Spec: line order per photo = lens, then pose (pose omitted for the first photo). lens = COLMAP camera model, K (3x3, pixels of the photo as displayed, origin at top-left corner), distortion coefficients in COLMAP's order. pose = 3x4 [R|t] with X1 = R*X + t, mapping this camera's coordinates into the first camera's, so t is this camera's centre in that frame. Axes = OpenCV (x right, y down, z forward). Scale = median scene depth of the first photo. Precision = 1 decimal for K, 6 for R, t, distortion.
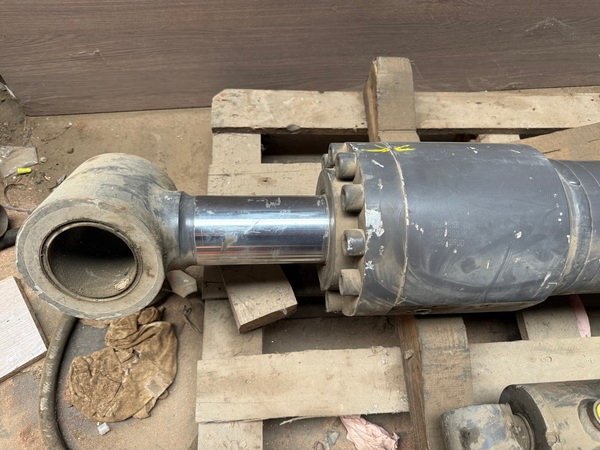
lens RADIAL K [[434.2, 0, 302.3], [0, 434.2, 226.2], [0, 0, 1]] dist [0.009324, -0.028783]
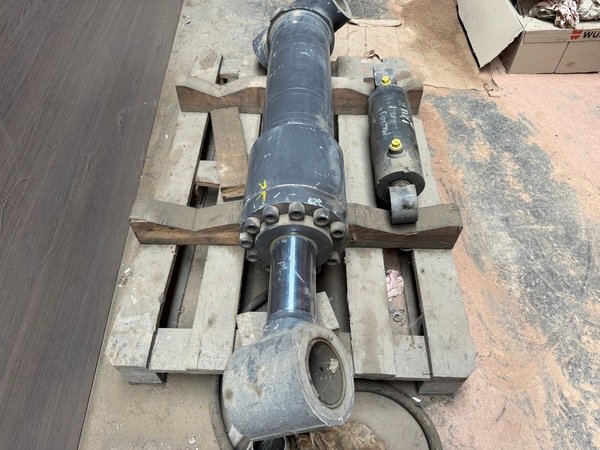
lens RADIAL K [[430.0, 0, 300.0], [0, 430.0, 225.0], [0, 0, 1]] dist [0.030393, -0.055238]
pose [[0.070585, -0.828197, 0.555974, -0.468287], [0.903272, 0.289547, 0.316642, -0.310647], [-0.423223, 0.479845, 0.768525, -0.144419]]
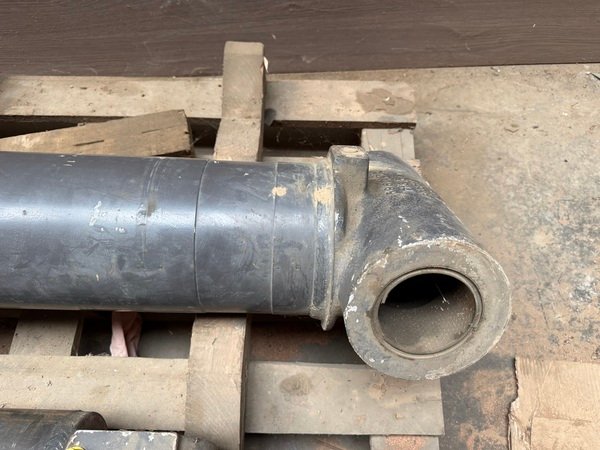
lens RADIAL K [[430.0, 0, 300.0], [0, 430.0, 225.0], [0, 0, 1]] dist [0.030393, -0.055238]
pose [[0.996354, 0.035771, -0.077449, 0.965762], [-0.034471, 0.999243, 0.018048, -0.031783], [0.078036, -0.015313, 0.996833, 0.140411]]
